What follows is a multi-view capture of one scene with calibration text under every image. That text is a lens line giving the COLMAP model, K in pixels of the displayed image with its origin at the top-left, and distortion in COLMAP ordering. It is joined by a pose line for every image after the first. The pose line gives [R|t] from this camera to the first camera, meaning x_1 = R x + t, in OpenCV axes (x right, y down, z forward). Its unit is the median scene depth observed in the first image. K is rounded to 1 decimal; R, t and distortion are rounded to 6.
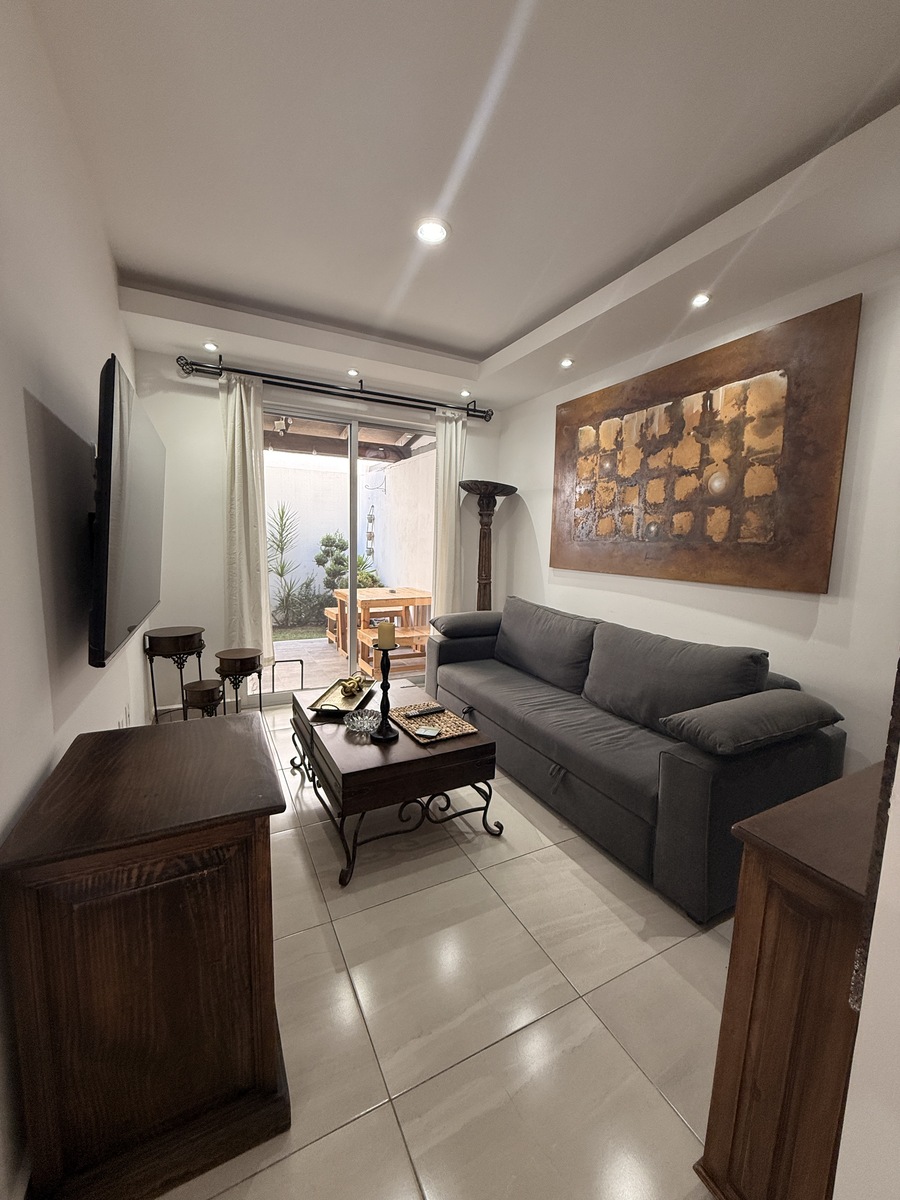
lens RADIAL K [[477.8, 0, 449.8], [0, 477.8, 599.8], [0, 0, 1]] dist [-0.002203, 0.000505]
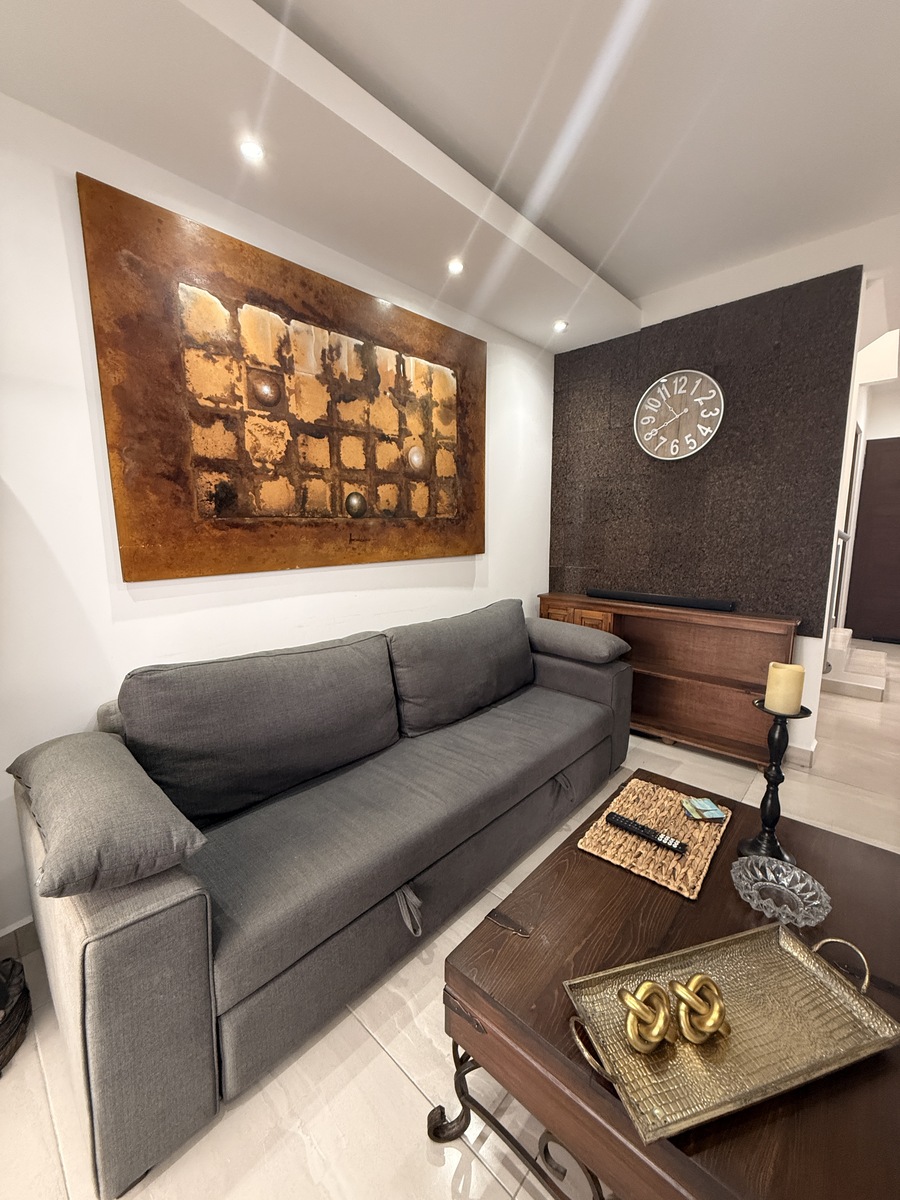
lens RADIAL K [[477.8, 0, 451.1], [0, 477.8, 602.2], [0, 0, 1]] dist [-0.002203, 0.000505]
pose [[-0.342689, -0.166291, 0.924614, -0.342183], [0.124806, 0.967427, 0.220247, -0.129914], [-0.931122, 0.190874, -0.310772, 1.028486]]
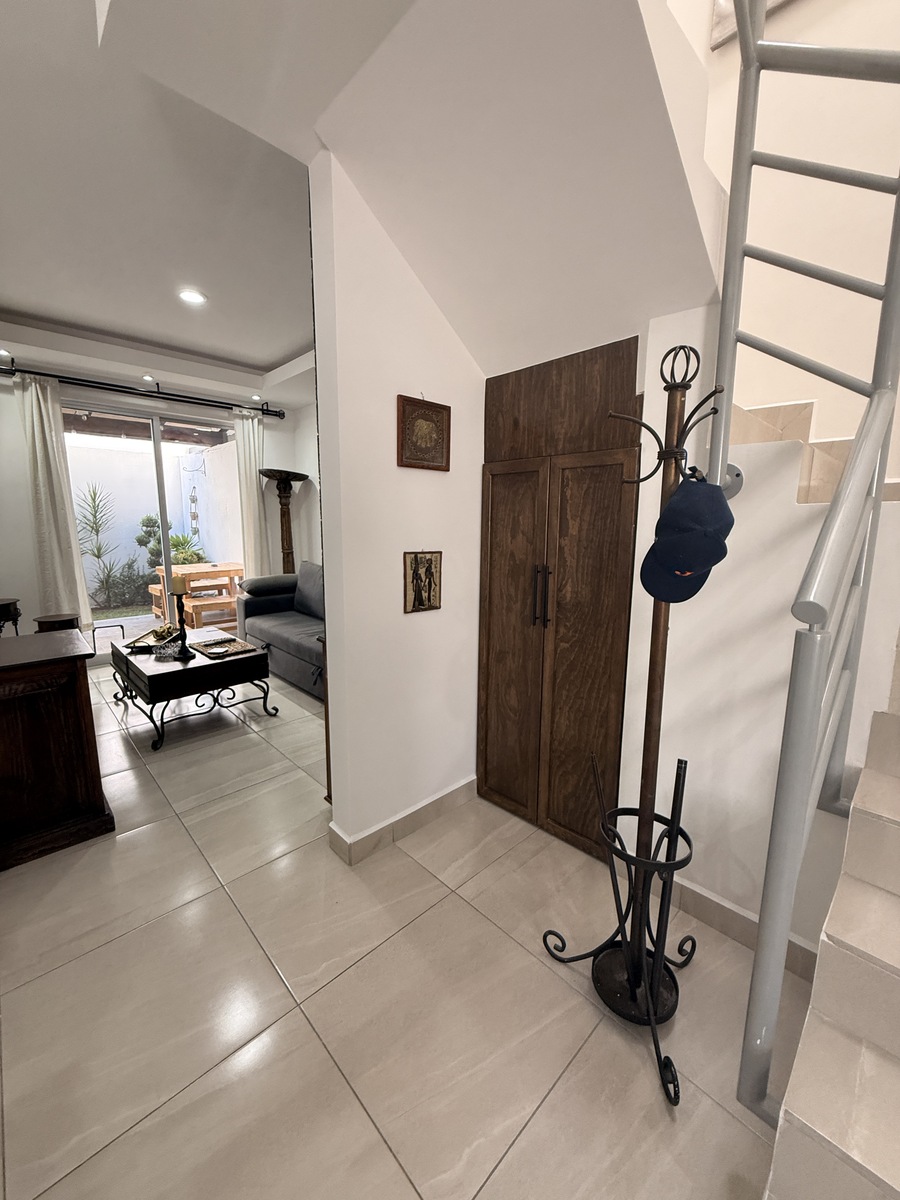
lens RADIAL K [[477.8, 0, 453.6], [0, 477.8, 599.5], [0, 0, 1]] dist [-0.002203, 0.000505]
pose [[0.956880, -0.065202, 0.283073, 0.196135], [0.052594, 0.997265, 0.051920, 0.069115], [-0.285684, -0.034793, 0.957692, -0.482291]]
